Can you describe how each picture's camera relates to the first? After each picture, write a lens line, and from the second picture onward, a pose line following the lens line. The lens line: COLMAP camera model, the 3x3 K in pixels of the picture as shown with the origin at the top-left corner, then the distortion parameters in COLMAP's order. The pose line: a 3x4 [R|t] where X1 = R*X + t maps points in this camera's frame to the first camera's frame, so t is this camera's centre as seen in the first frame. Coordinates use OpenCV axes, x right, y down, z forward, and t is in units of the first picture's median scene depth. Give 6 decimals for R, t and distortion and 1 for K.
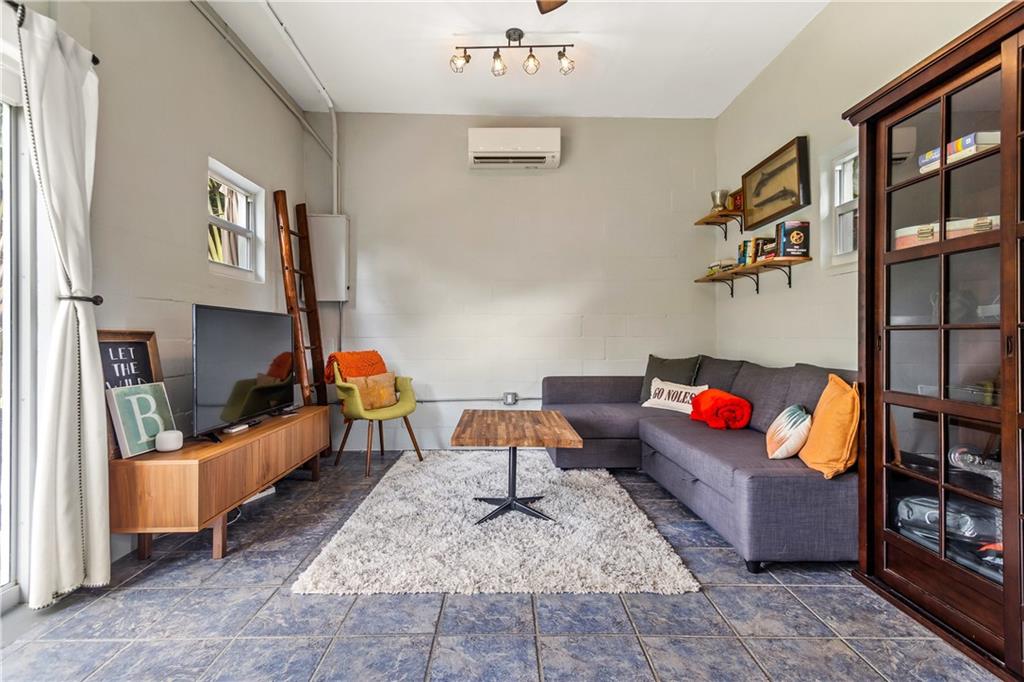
lens RADIAL K [[490.9, 0, 506.2], [0, 490.9, 328.4], [0, 0, 1]] dist [0.031254, -0.010791]
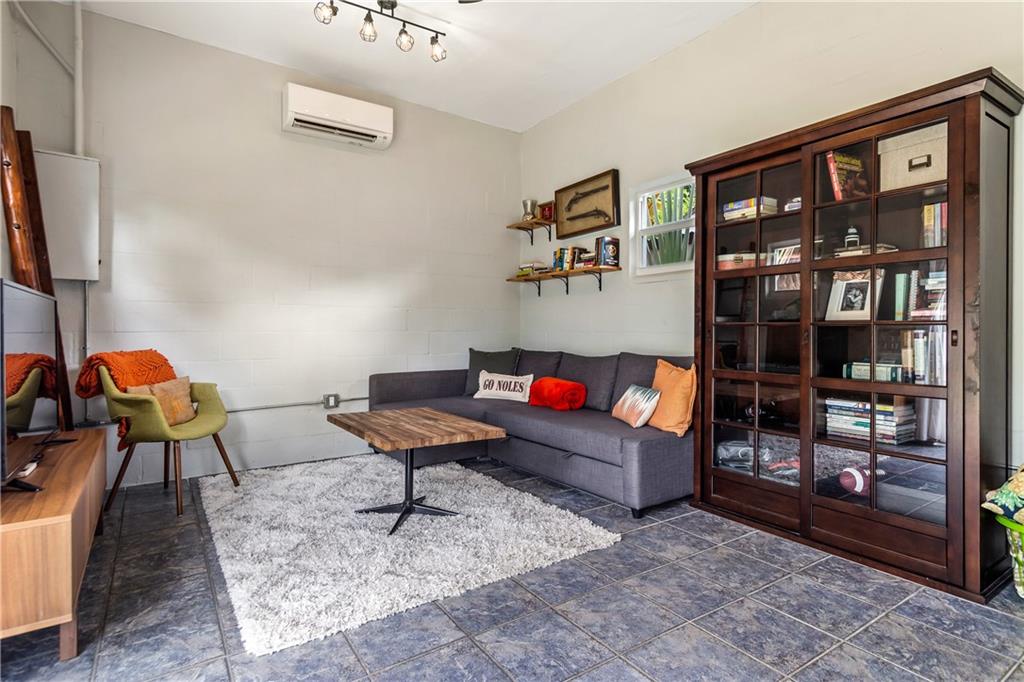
lens RADIAL K [[518.6, 0, 513.2], [0, 518.6, 329.3], [0, 0, 1]] dist [0.021739, -0.008575]
pose [[0.833610, 0.002441, 0.552348, -0.332742], [-0.009643, 0.999902, 0.010135, 0.001805], [-0.552269, -0.013775, 0.833552, 0.055946]]
